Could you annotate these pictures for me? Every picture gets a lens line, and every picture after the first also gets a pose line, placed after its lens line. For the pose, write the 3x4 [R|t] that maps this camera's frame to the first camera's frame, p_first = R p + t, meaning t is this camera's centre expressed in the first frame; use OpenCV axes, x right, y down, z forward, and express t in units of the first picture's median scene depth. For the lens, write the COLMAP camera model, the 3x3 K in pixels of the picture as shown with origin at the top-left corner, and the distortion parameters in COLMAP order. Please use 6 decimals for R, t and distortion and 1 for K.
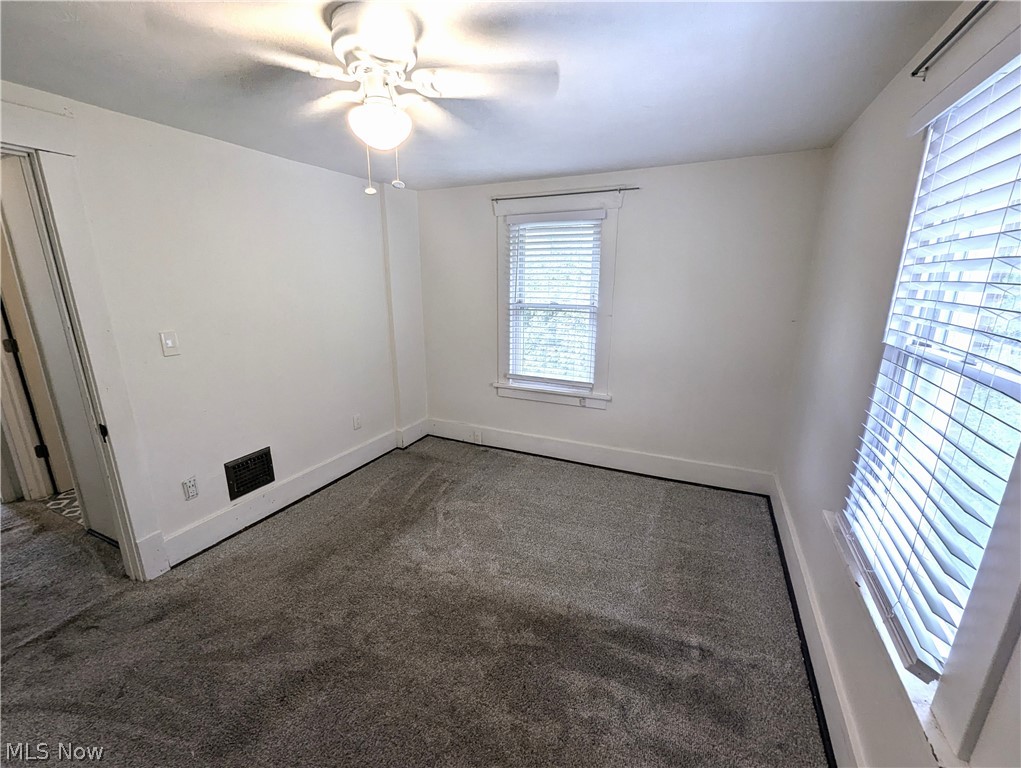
lens RADIAL K [[430.6, 0, 506.4], [0, 430.6, 389.4], [0, 0, 1]] dist [-0.000465, -0.000444]
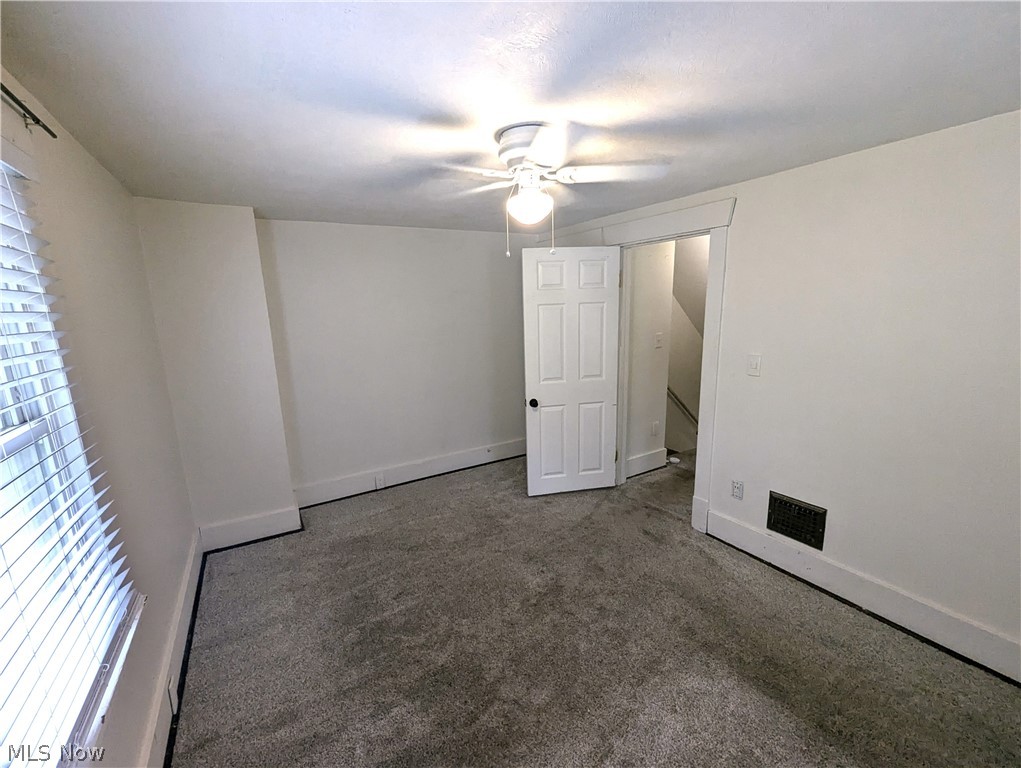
lens RADIAL K [[438.1, 0, 510.2], [0, 438.1, 414.4], [0, 0, 1]] dist [-0.001011, -0.000207]
pose [[-0.560160, 0.213630, -0.800365, 0.371164], [-0.187665, 0.908329, 0.373790, -0.204804], [0.806847, 0.359583, -0.468719, 0.733957]]
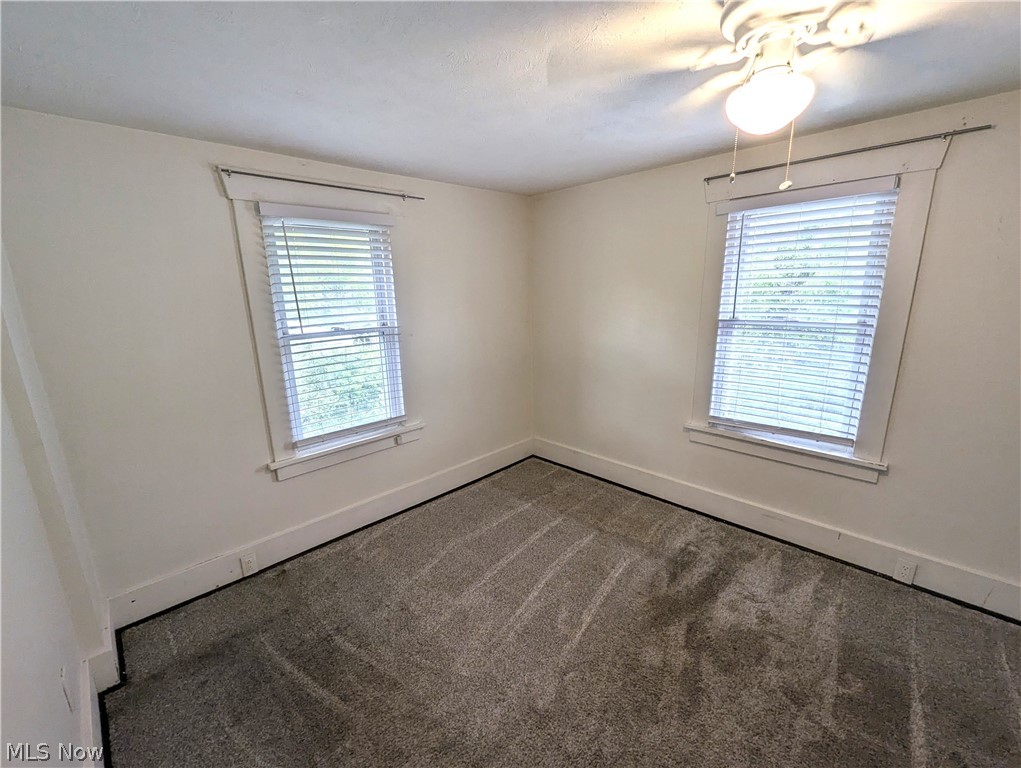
lens RADIAL K [[430.6, 0, 506.4], [0, 430.6, 389.4], [0, 0, 1]] dist [-0.000465, -0.000444]
pose [[0.360219, -0.226618, 0.904924, -0.534529], [0.270051, 0.953842, 0.131370, -0.130476], [-0.892925, 0.197053, 0.404790, 0.495900]]
